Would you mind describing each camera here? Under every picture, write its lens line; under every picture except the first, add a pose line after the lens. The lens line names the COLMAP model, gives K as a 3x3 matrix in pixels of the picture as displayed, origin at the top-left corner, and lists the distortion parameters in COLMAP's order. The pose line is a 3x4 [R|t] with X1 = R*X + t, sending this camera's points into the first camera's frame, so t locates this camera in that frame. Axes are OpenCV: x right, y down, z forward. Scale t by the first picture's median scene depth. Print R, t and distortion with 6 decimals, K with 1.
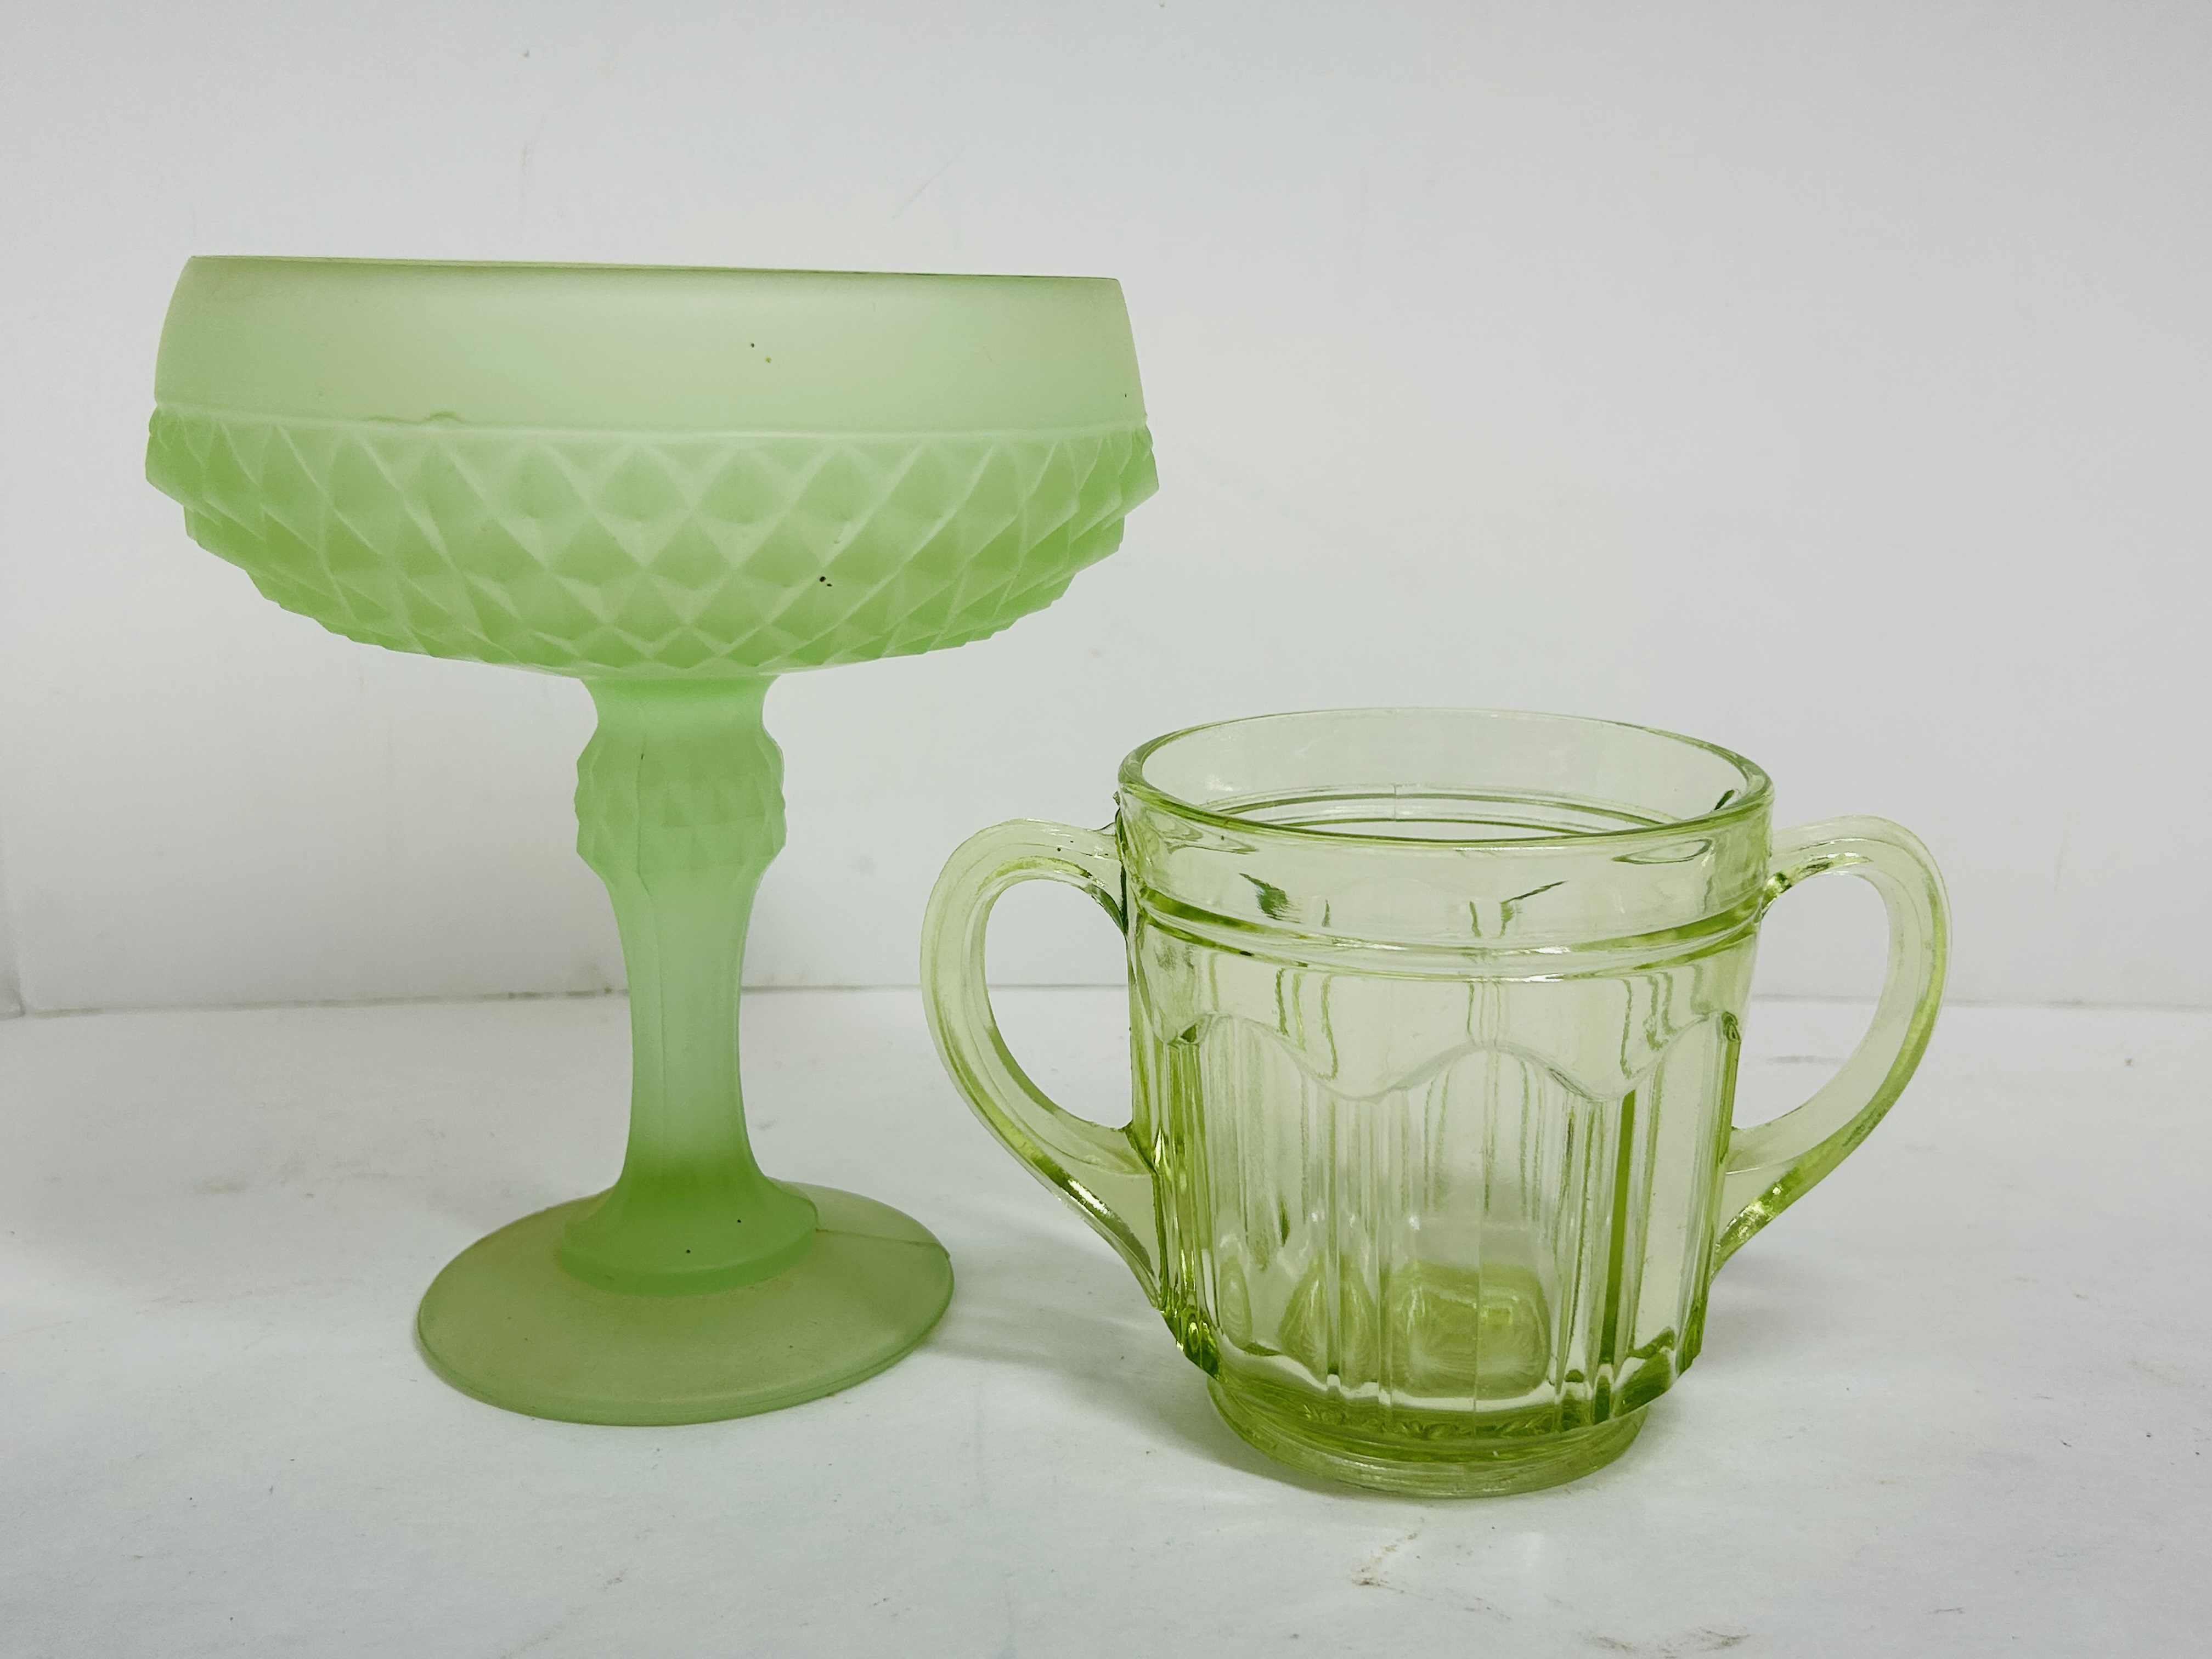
lens RADIAL K [[2293.7, 0, 1108.2], [0, 2293.7, 806.6], [0, 0, 1]] dist [0.114279, -0.271143]
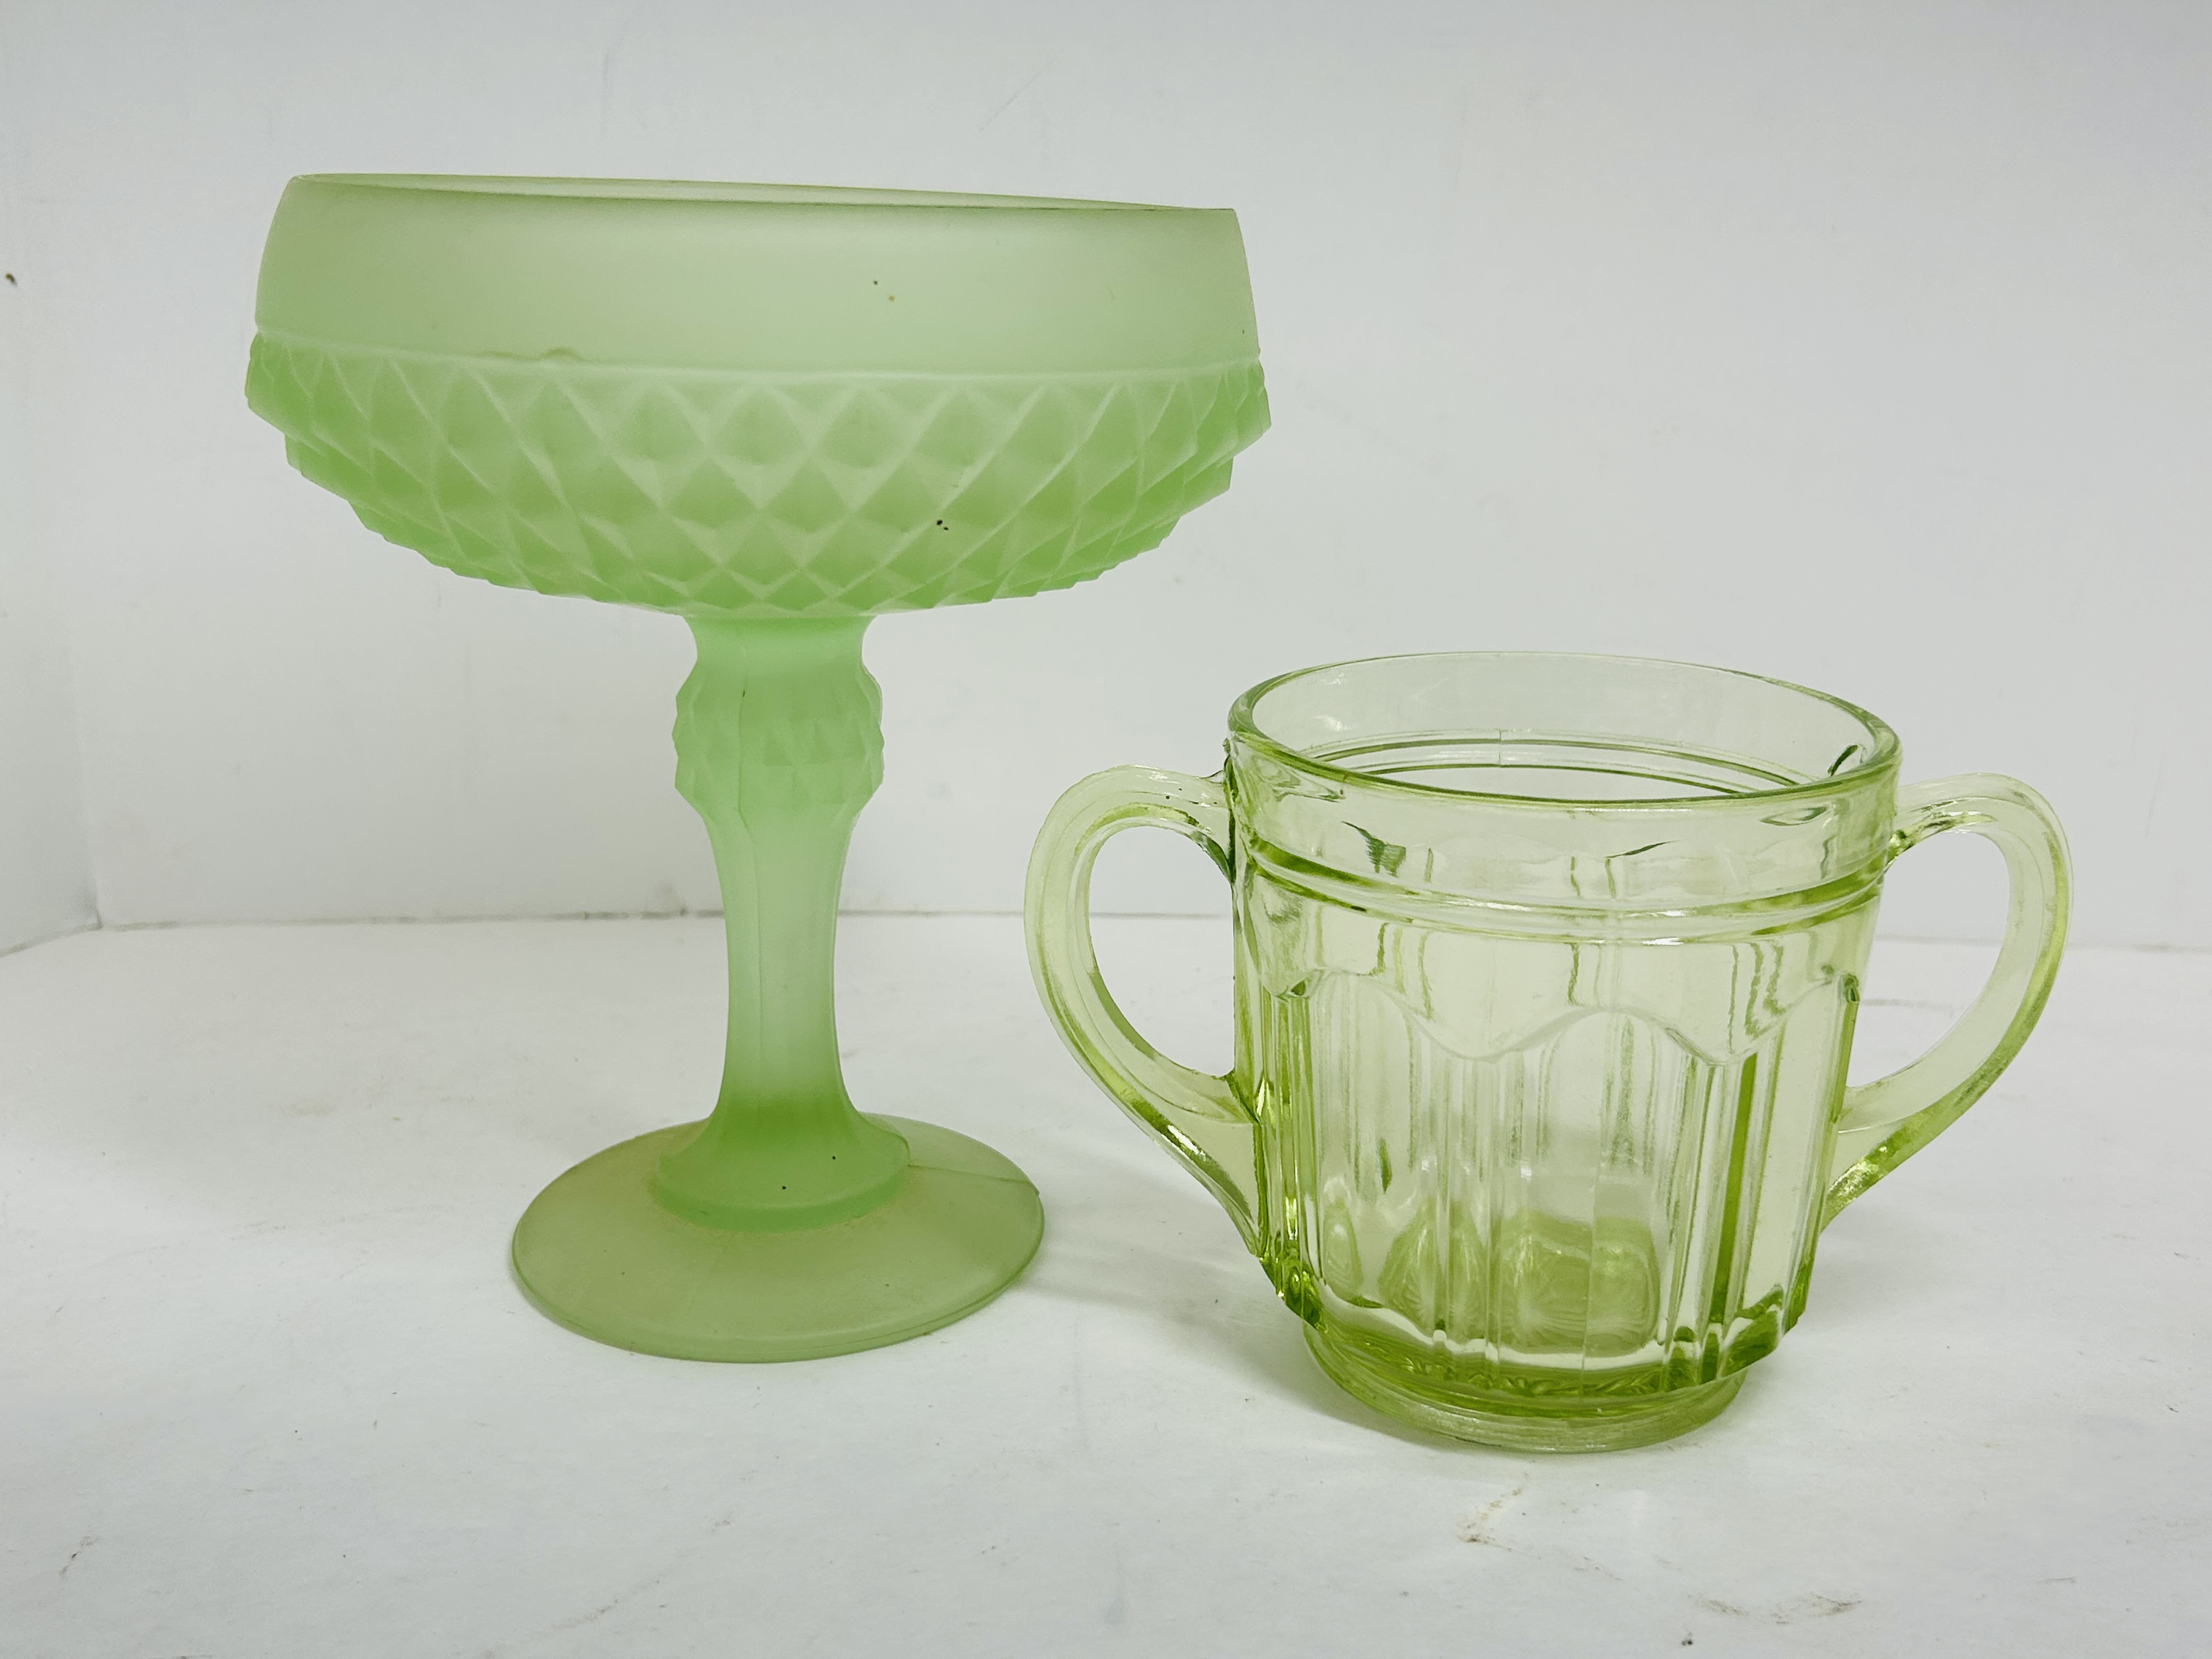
lens RADIAL K [[2293.7, 0, 1108.2], [0, 2293.7, 806.6], [0, 0, 1]] dist [0.114279, -0.271143]
pose [[0.999824, 0.015152, -0.011067, -0.036197], [-0.014643, 0.998894, 0.044691, -0.020853], [0.011732, -0.044521, 0.998940, 0.013587]]
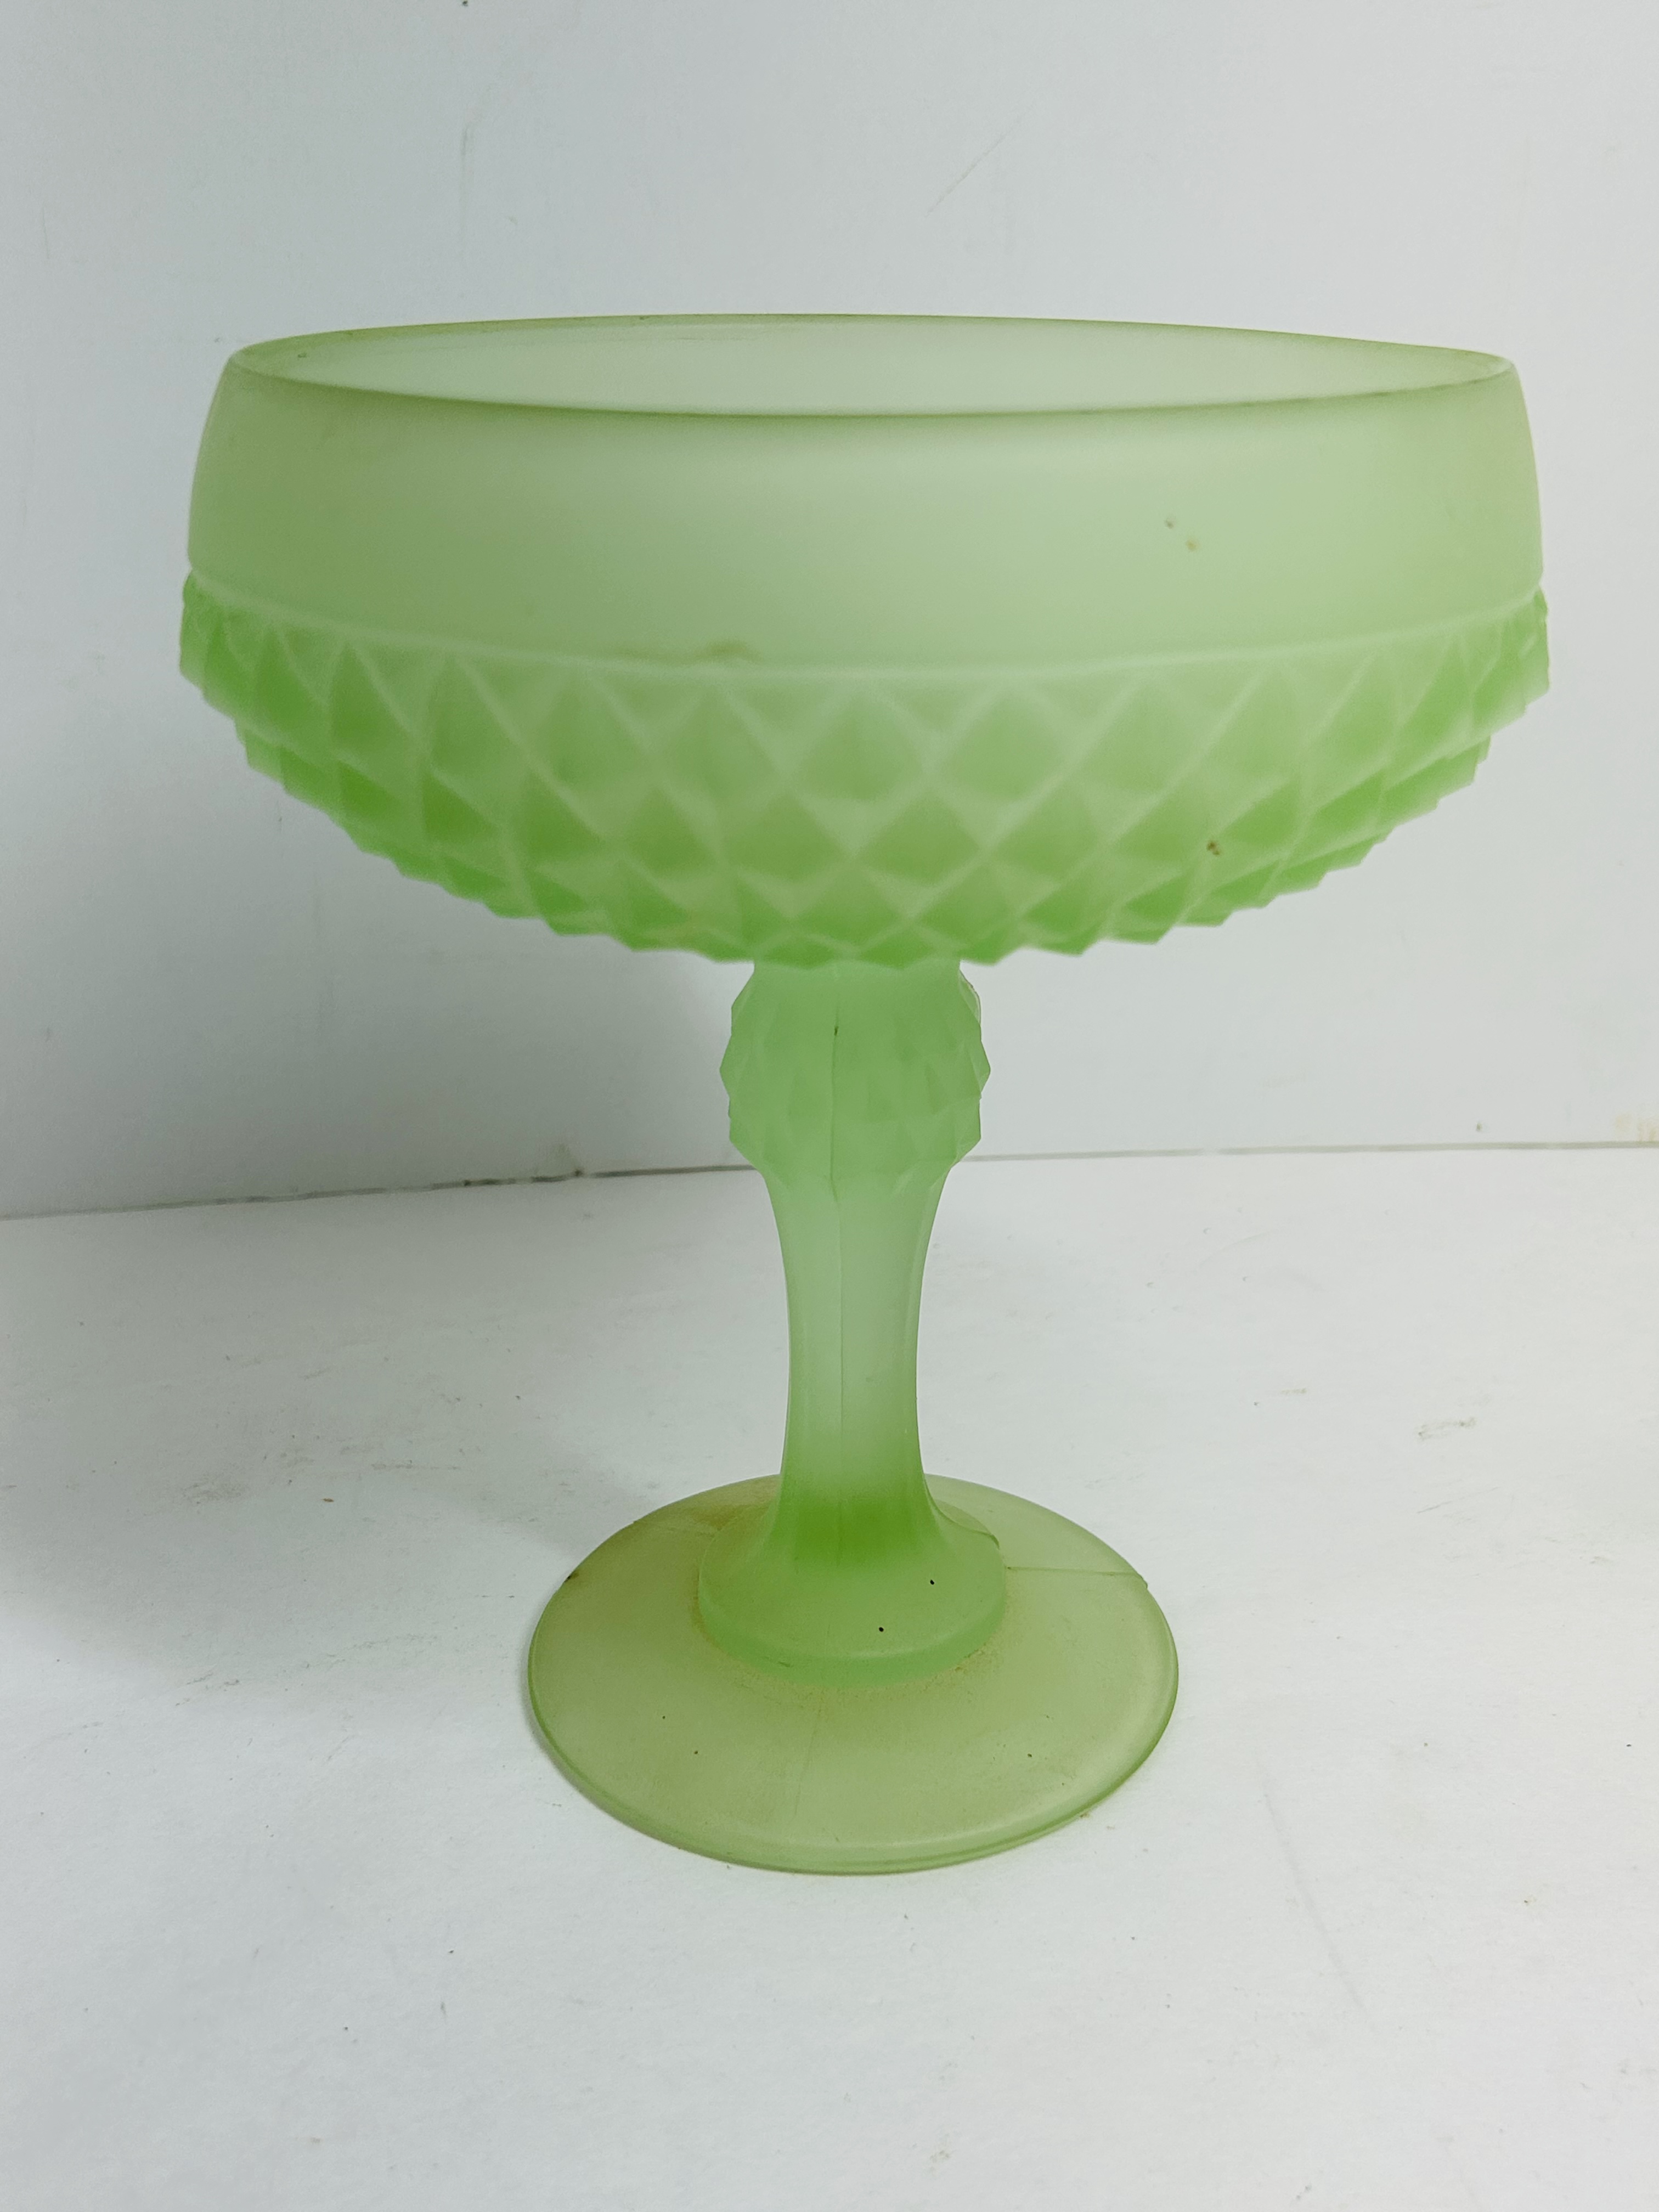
lens RADIAL K [[2293.1, 0, 829.5], [0, 2293.1, 1106.0], [0, 0, 1]] dist [0.002546, -0.004651]
pose [[0.999177, -0.023366, 0.033157, -0.244245], [0.017780, 0.986997, 0.159754, -0.123771], [-0.036459, -0.159033, 0.986600, 0.275265]]
